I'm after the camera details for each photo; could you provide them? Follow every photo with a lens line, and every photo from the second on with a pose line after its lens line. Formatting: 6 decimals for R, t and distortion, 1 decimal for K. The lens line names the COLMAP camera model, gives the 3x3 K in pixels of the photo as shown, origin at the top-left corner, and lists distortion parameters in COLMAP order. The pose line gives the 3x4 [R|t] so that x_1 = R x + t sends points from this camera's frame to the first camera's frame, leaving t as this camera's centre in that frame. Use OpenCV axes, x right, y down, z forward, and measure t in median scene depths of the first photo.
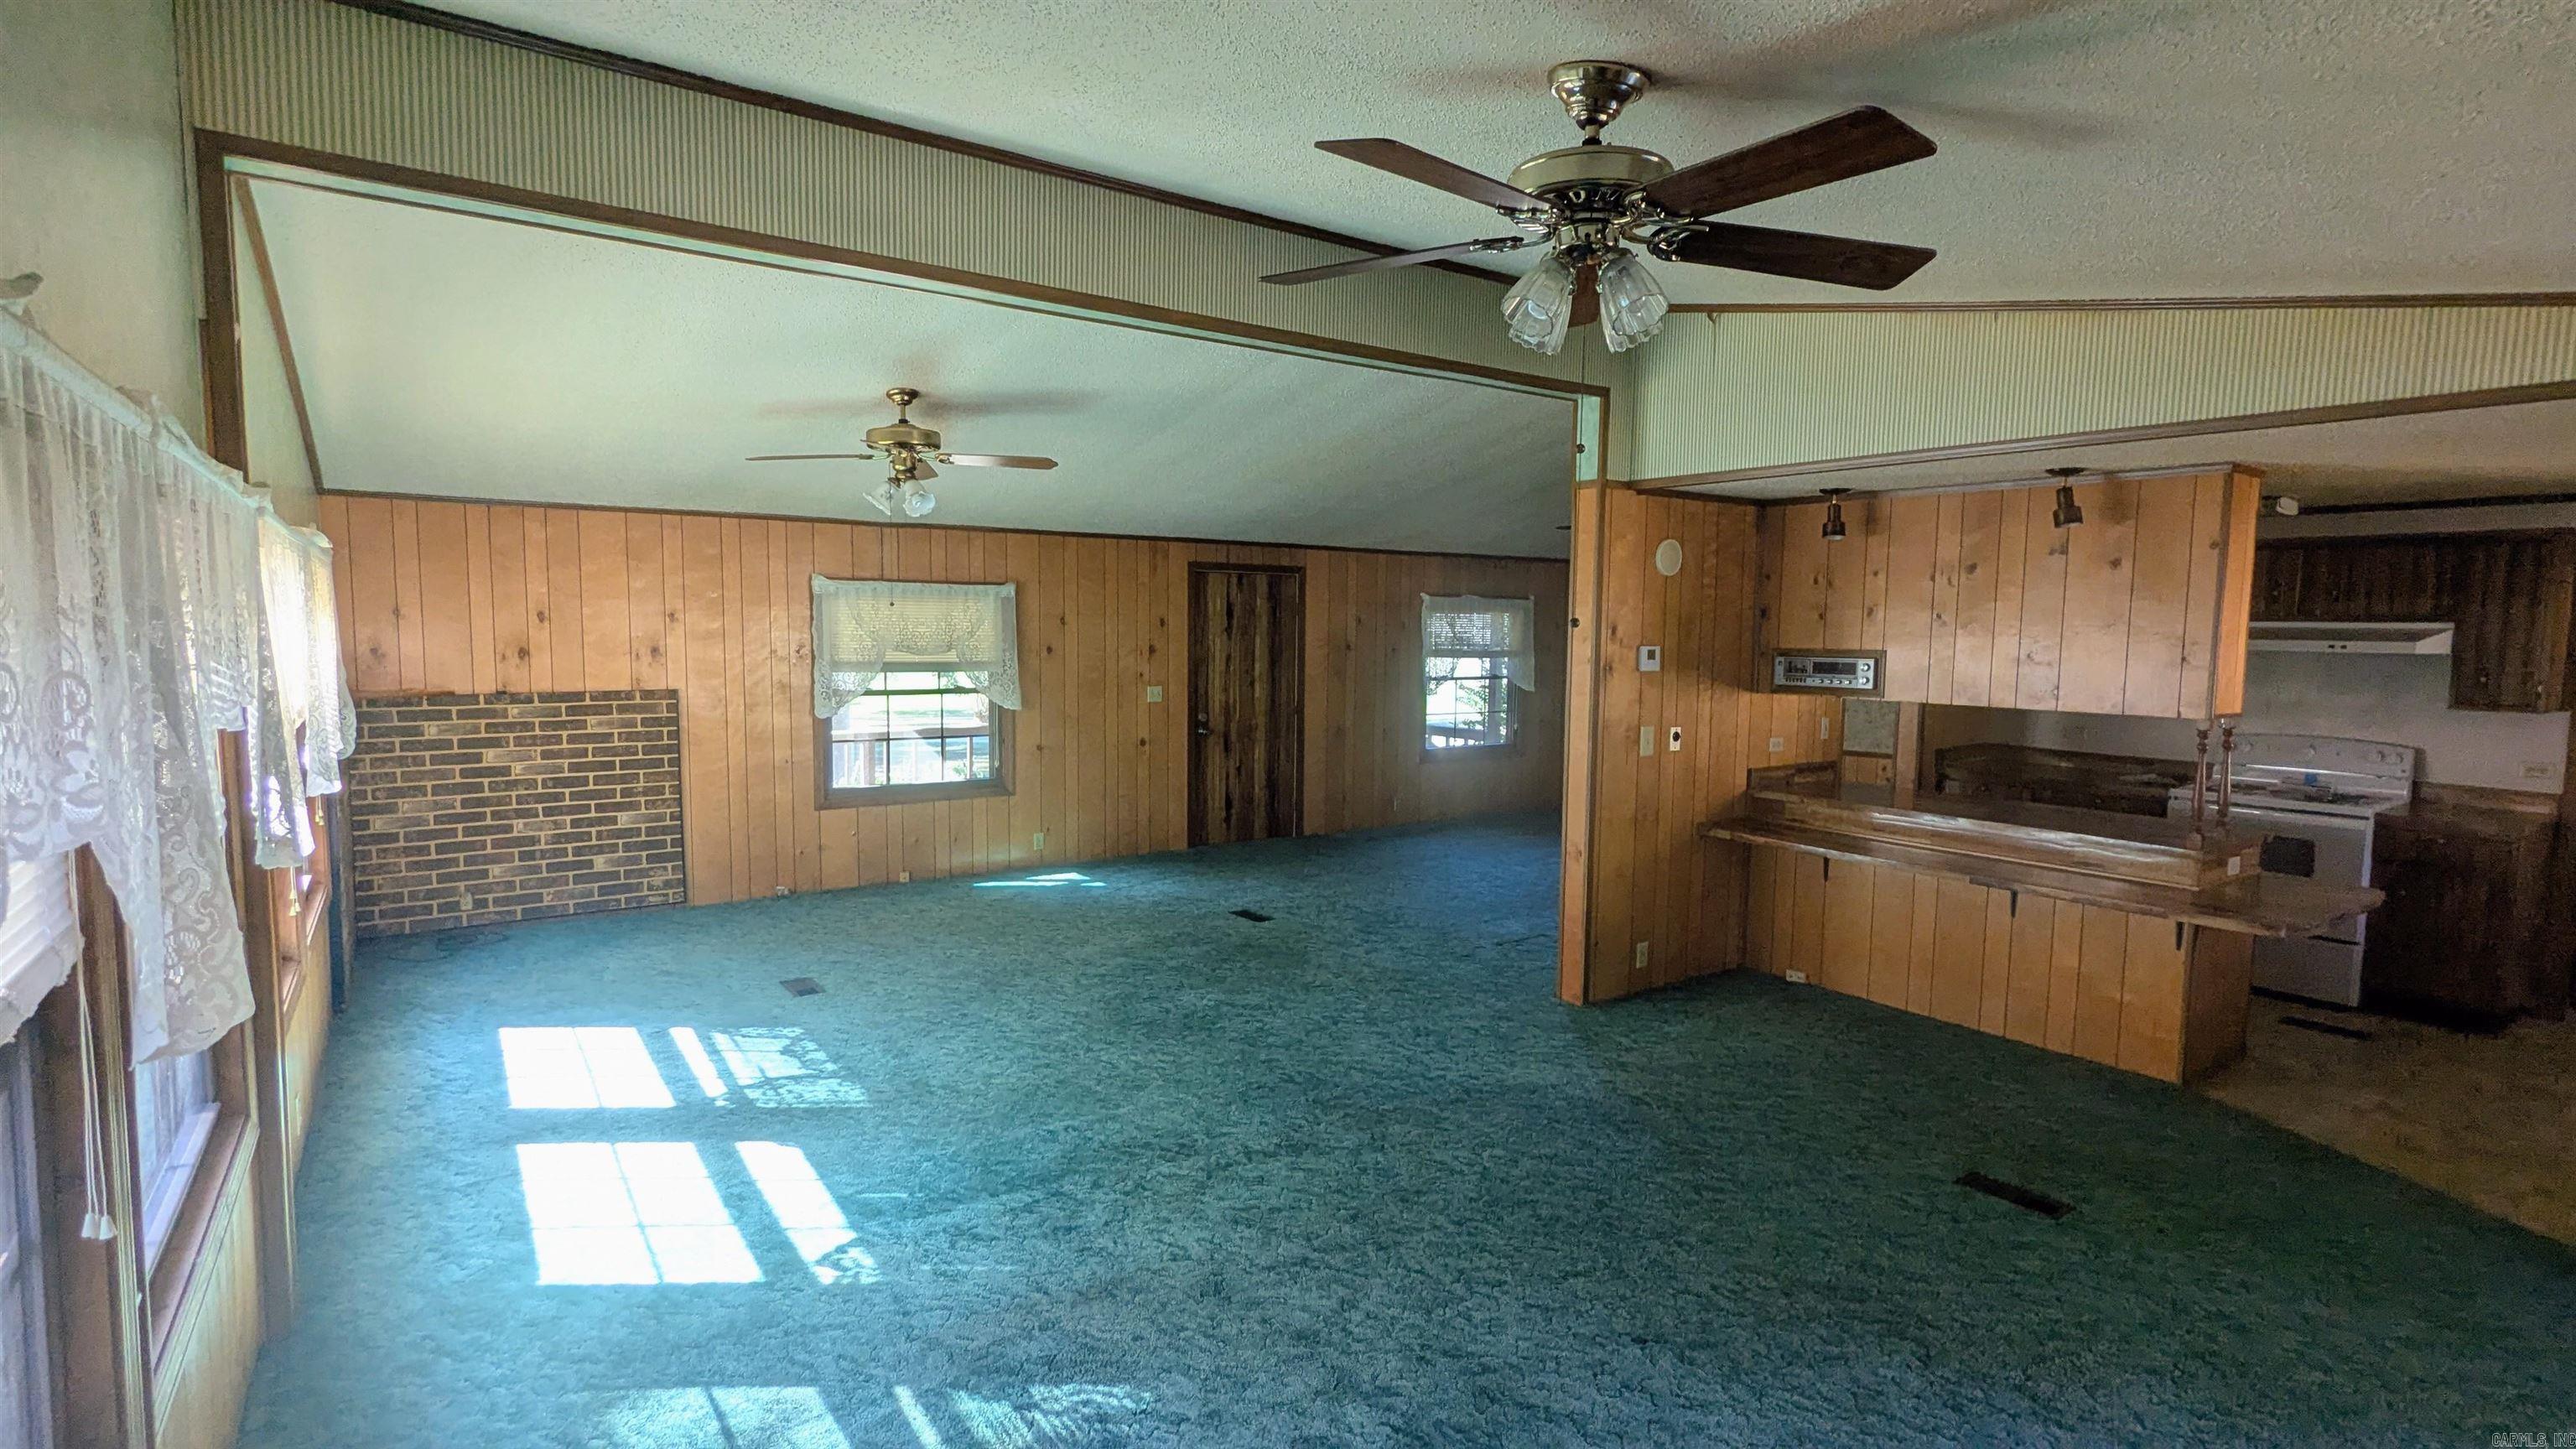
lens RADIAL K [[1216.2, 0, 1288.0], [0, 1216.2, 724.5], [0, 0, 1]] dist [0.001006, 0.000666]
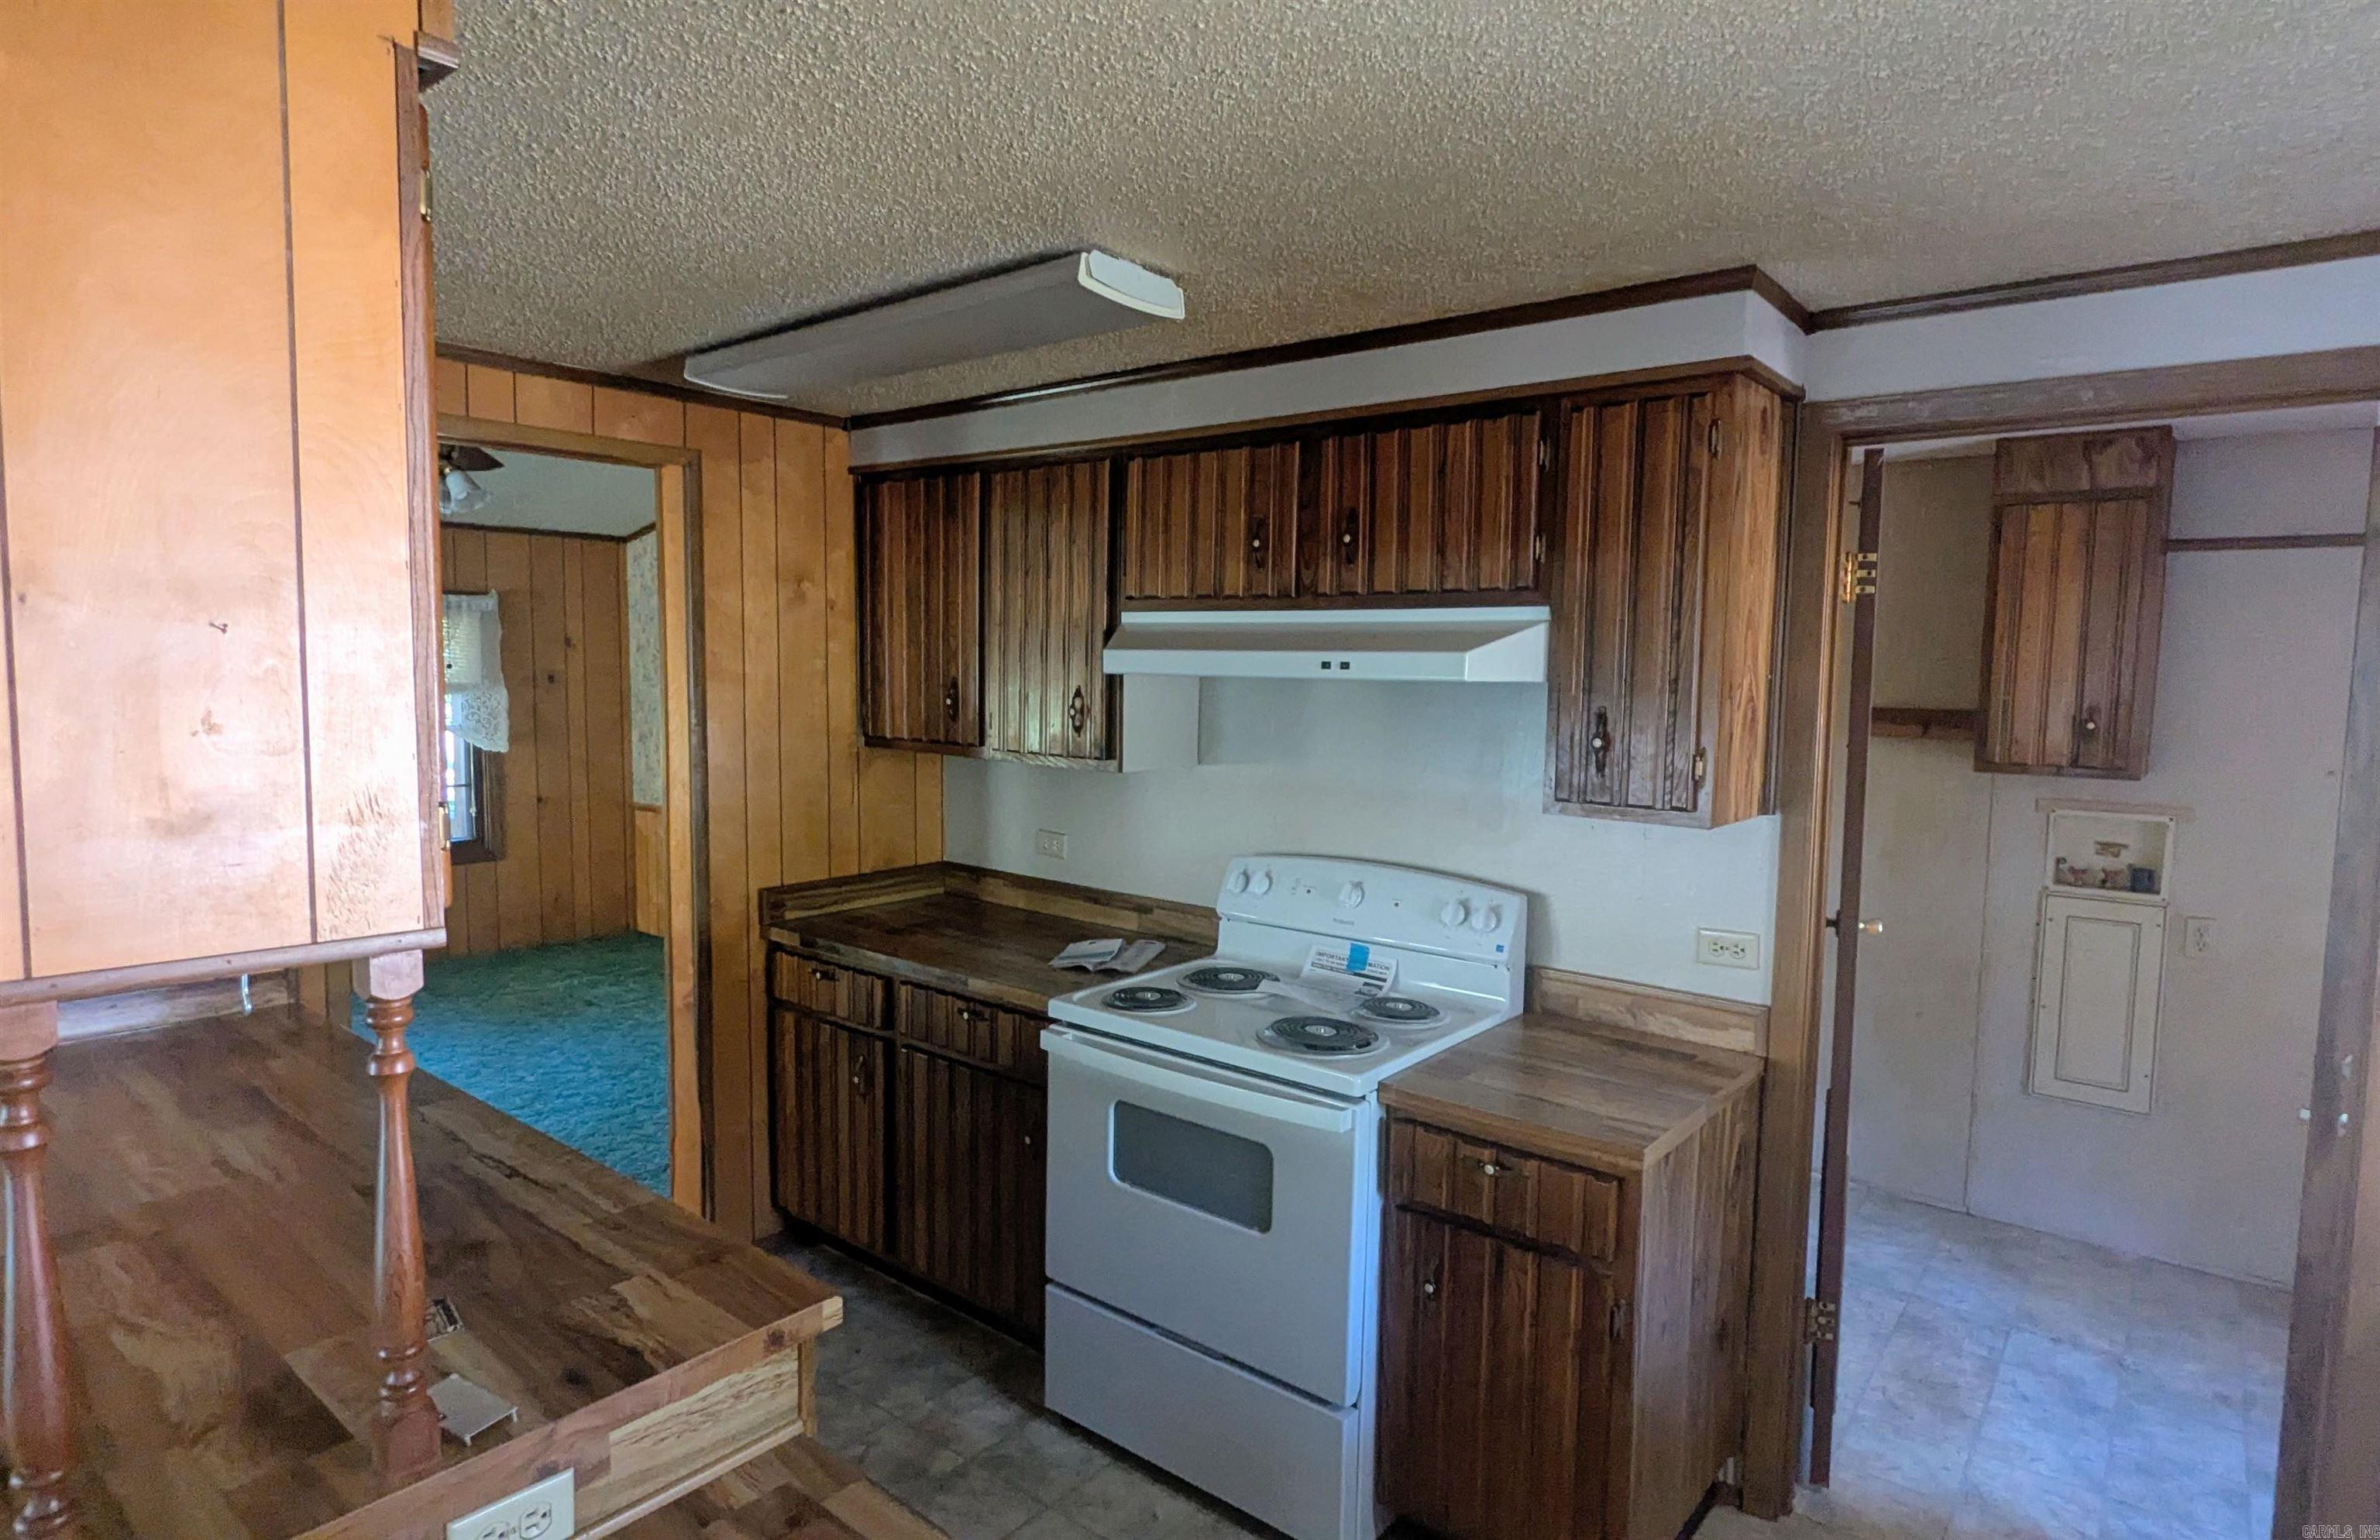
lens RADIAL K [[1286.5, 0, 1190.0], [0, 1286.5, 770.0], [0, 0, 1]] dist [0.000692, 0.000333]
pose [[0.966805, -0.019925, 0.254738, 0.722814], [0.018638, 0.999798, 0.007463, -0.032952], [-0.254835, -0.002467, 0.966981, 0.605292]]
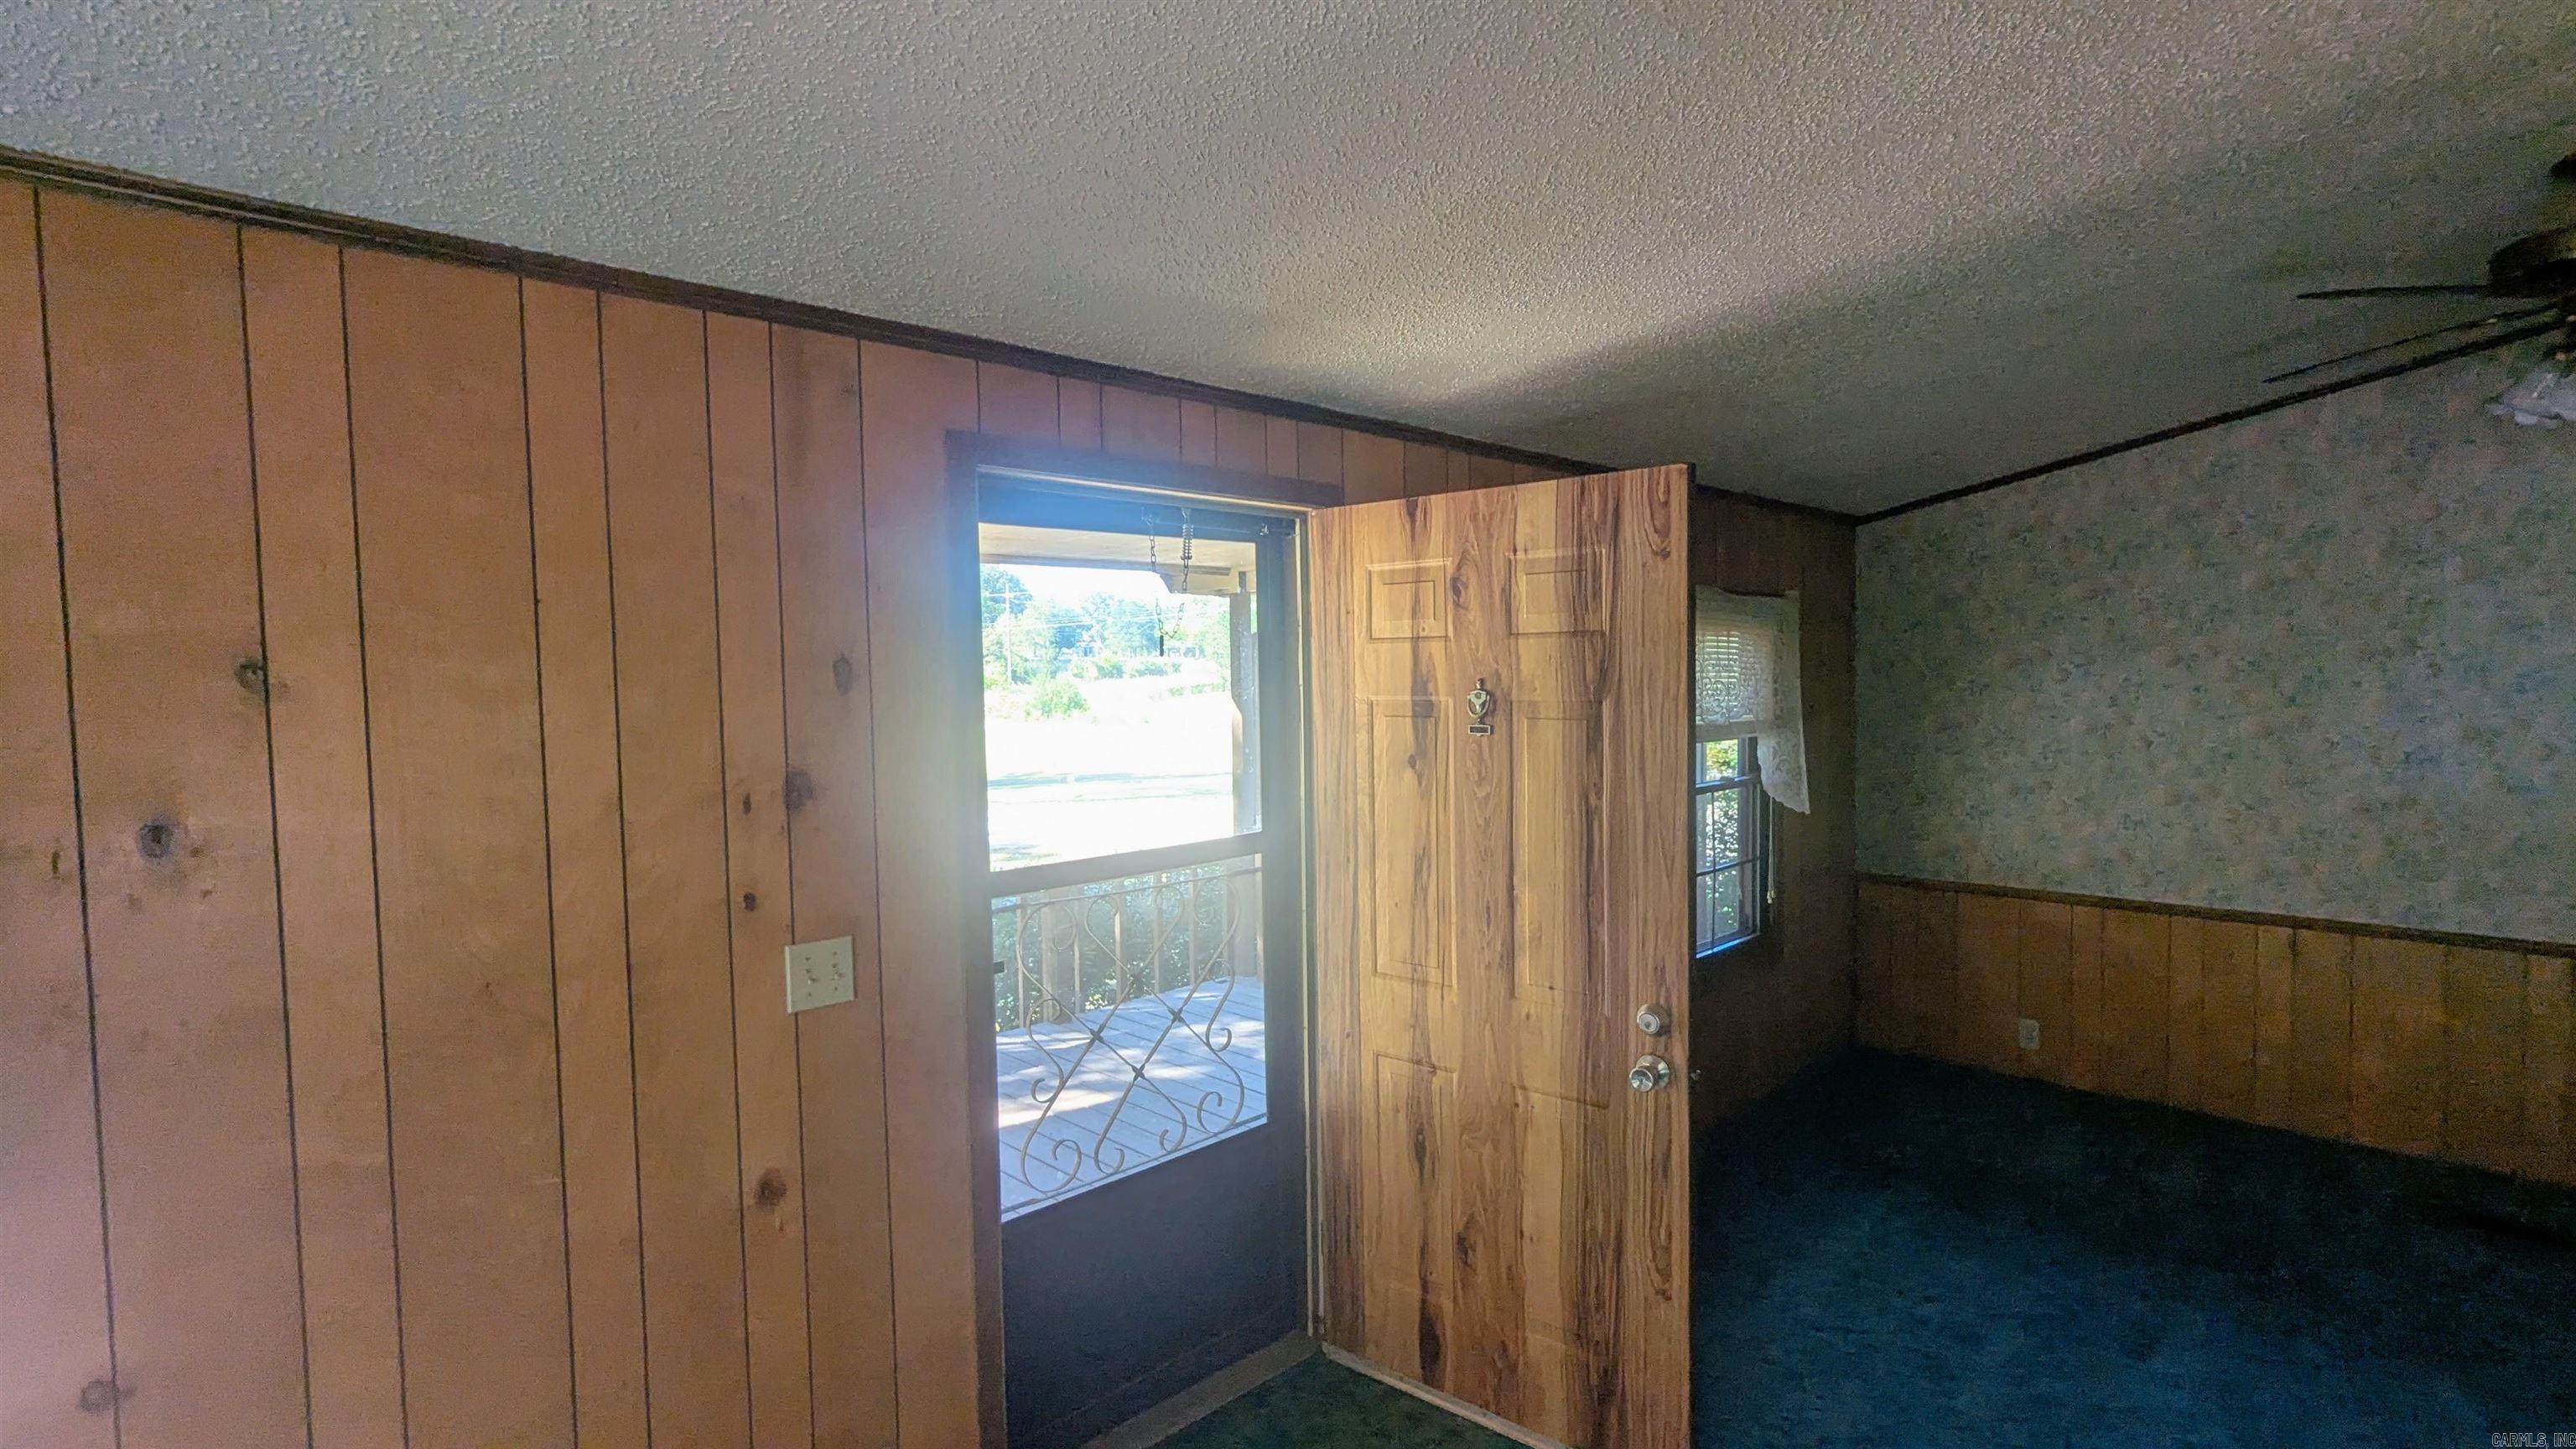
lens RADIAL K [[1216.2, 0, 1288.0], [0, 1216.2, 724.5], [0, 0, 1]] dist [0.001006, 0.000666]
pose [[0.987251, -0.034681, 0.155350, -0.086944], [0.040859, 0.998489, -0.036755, -0.099174], [-0.153840, 0.042634, 0.987176, 1.200608]]
